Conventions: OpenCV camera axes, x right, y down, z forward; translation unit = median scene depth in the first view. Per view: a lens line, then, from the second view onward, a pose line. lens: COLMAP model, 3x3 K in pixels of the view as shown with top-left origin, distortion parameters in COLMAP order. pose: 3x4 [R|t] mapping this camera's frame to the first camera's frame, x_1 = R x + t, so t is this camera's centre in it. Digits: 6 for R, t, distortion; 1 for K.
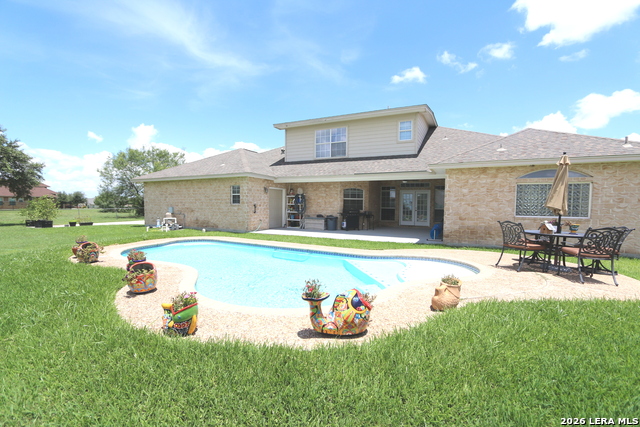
lens RADIAL K [[293.0, 0, 319.1], [0, 293.0, 220.2], [0, 0, 1]] dist [-0.019702, 0.000899]
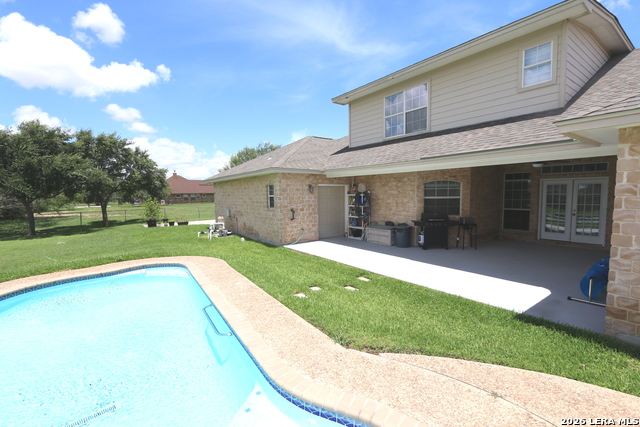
lens RADIAL K [[293.0, 0, 319.1], [0, 293.0, 220.2], [0, 0, 1]] dist [-0.019702, 0.000899]
pose [[0.888469, 0.018076, -0.458581, 0.171872], [-0.000315, 0.999248, 0.038777, -0.049221], [0.458937, -0.034307, 0.887806, 0.328252]]
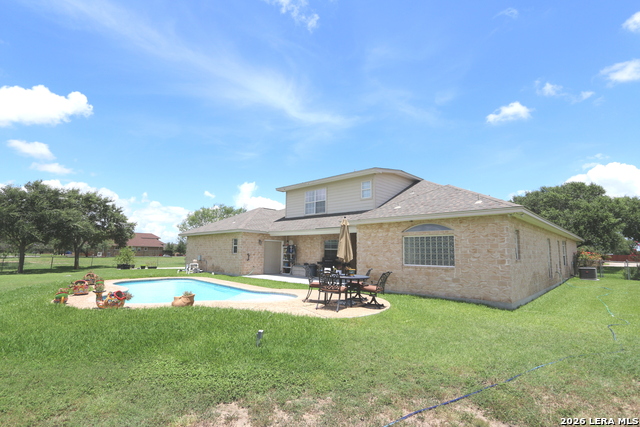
lens RADIAL K [[306.0, 0, 322.4], [0, 306.0, 224.9], [0, 0, 1]] dist [-0.034089, -0.000269]
pose [[0.958074, -0.022526, -0.285633, 0.417428], [-0.020353, 0.989036, -0.146267, 0.007701], [0.285796, 0.145948, 0.947111, -0.146461]]
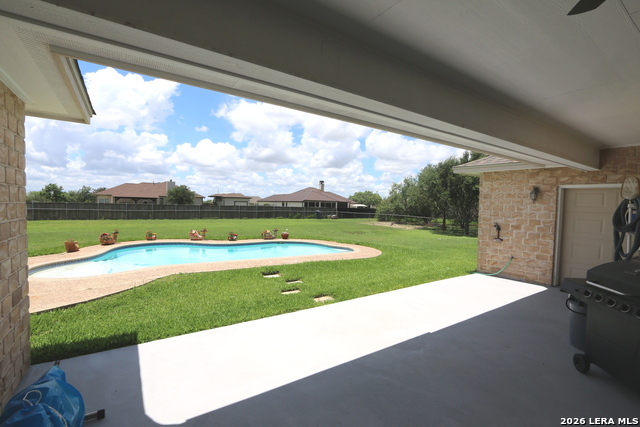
lens RADIAL K [[293.0, 0, 319.1], [0, 293.0, 220.2], [0, 0, 1]] dist [-0.019702, 0.000899]
pose [[-0.492763, 0.031852, -0.869581, 0.343570], [-0.059866, 0.995721, 0.070397, -0.071007], [0.868102, 0.086747, -0.488747, 0.890931]]
